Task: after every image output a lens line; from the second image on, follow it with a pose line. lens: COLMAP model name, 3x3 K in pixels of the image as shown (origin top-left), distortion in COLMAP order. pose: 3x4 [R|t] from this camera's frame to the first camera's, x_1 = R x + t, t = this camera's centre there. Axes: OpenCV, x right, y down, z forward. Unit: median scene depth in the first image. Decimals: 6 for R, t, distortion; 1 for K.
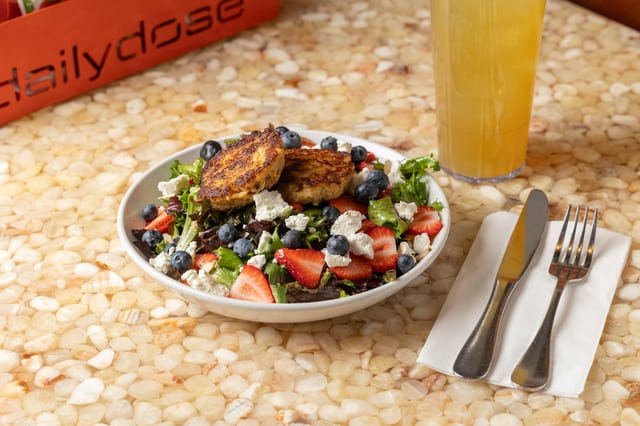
lens RADIAL K [[1740.7, 0, 319.0], [0, 1740.7, 211.8], [0, 0, 1]] dist [-0.031015, 0.000000]
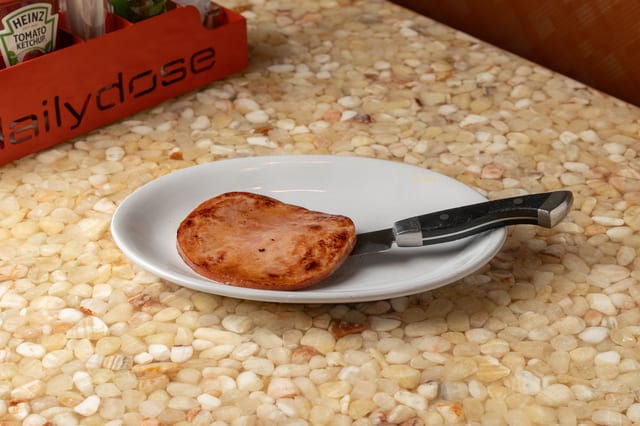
lens RADIAL K [[1508.8, 0, 321.7], [0, 1508.8, 210.0], [0, 0, 1]] dist [0.028867, 0.000000]
pose [[0.999021, -0.001580, 0.044208, -0.020737], [0.002069, 0.999937, -0.011008, -0.016343], [-0.044188, 0.011088, 0.998962, 0.081309]]
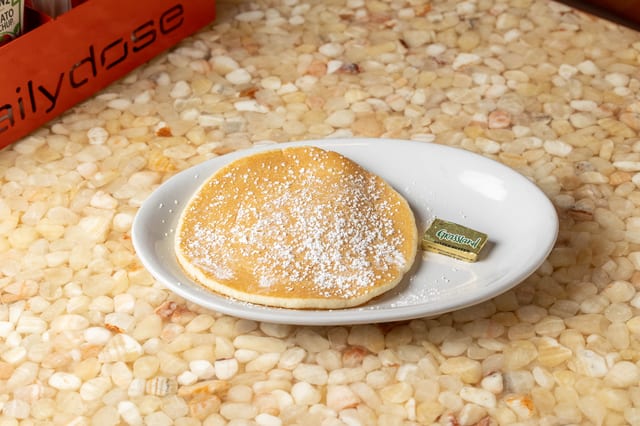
lens RADIAL K [[1534.6, 0, 323.0], [0, 1534.6, 209.9], [0, 0, 1]] dist [-0.001197, 0.000000]
pose [[0.986424, -0.102413, 0.128371, -0.096171], [0.091172, 0.991706, 0.090591, -0.086848], [-0.136584, -0.077657, 0.987580, 0.124809]]
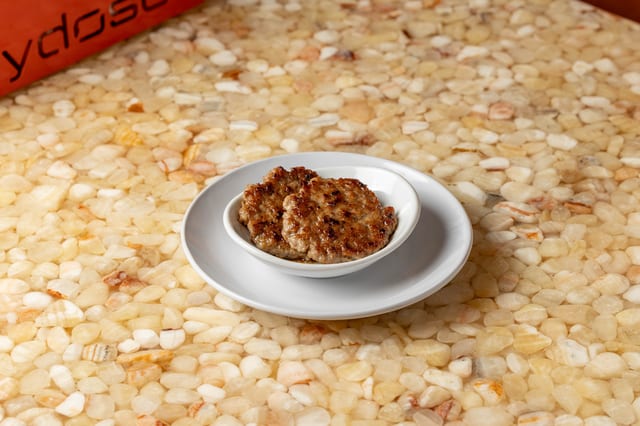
lens RADIAL K [[1712.1, 0, 318.9], [0, 1712.1, 211.7], [0, 0, 1]] dist [0.008679, 0.000000]
pose [[0.994147, -0.047539, 0.097010, -0.062823], [0.045398, 0.998677, 0.024152, -0.022543], [-0.098029, -0.019607, 0.994990, 0.098540]]
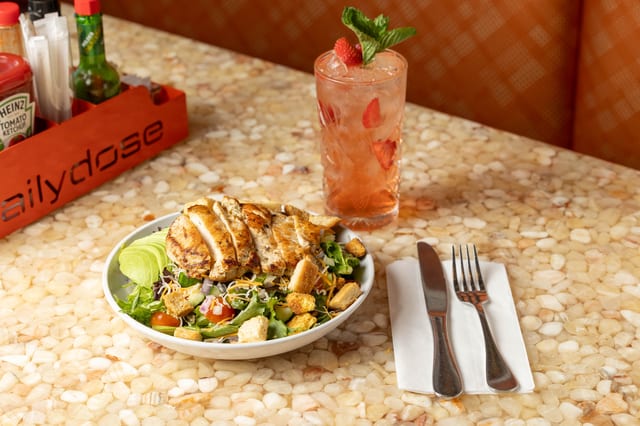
lens RADIAL K [[1381.5, 0, 307.9], [0, 1381.5, 211.8], [0, 0, 1]] dist [0.004546, 0.000000]
pose [[0.979717, -0.098351, 0.174588, -0.127260], [0.107749, 0.993152, -0.045165, -0.009013], [-0.168951, 0.063060, 0.983605, 0.051496]]
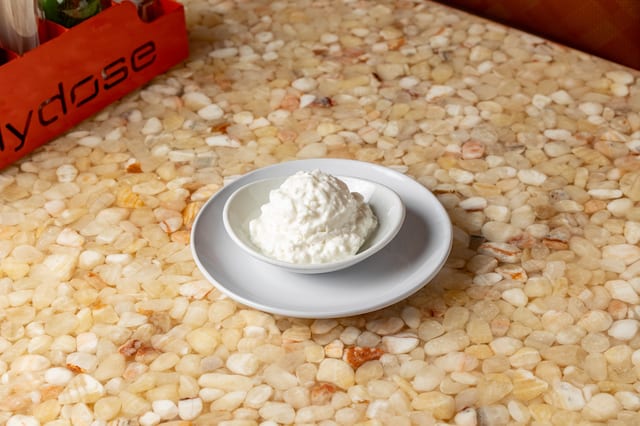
lens RADIAL K [[1433.4, 0, 331.9], [0, 1433.4, 208.7], [0, 0, 1]] dist [-0.049722, 0.000000]
pose [[0.984080, -0.115613, 0.134985, -0.070475], [0.108275, 0.992277, 0.060520, -0.073969], [-0.140939, -0.044941, 0.988998, 0.189801]]
